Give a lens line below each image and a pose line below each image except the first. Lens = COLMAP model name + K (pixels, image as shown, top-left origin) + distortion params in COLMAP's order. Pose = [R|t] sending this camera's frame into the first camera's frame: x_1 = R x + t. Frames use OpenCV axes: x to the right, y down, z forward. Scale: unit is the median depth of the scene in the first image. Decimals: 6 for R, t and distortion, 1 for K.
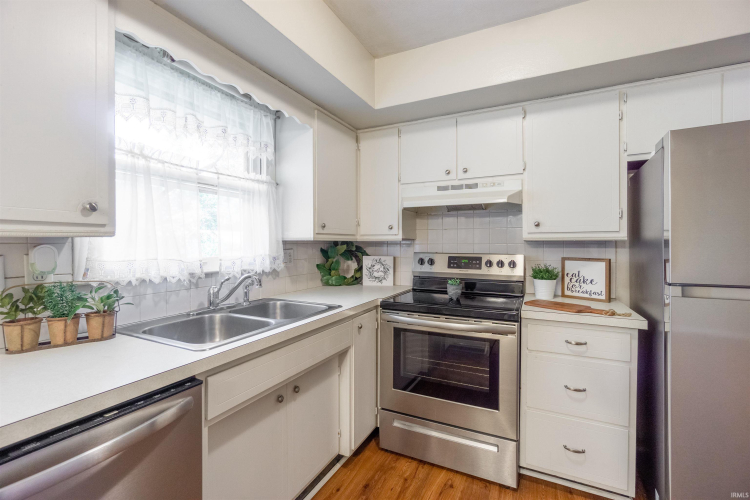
lens RADIAL K [[325.3, 0, 392.0], [0, 325.3, 247.0], [0, 0, 1]] dist [0.003903, 0.000526]
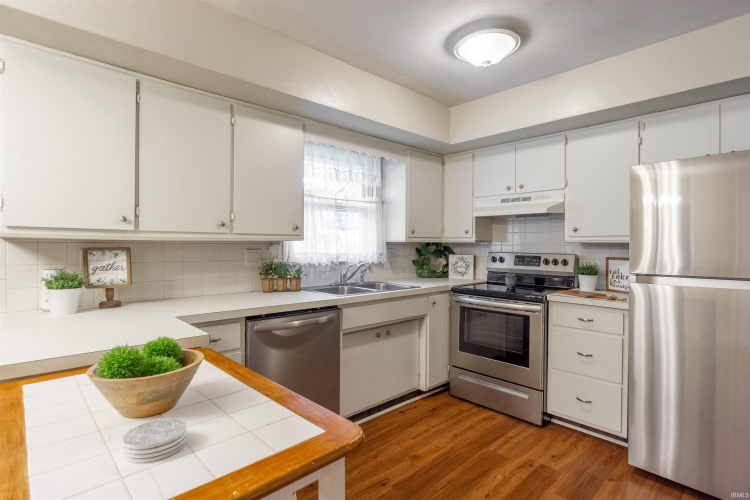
lens RADIAL K [[384.1, 0, 376.5], [0, 384.1, 249.6], [0, 0, 1]] dist [-0.000520, 0.000004]
pose [[0.919461, 0.009686, -0.393062, 0.324408], [-0.008575, 0.999953, 0.004581, 0.006396], [0.393088, -0.000842, 0.919500, -0.637261]]
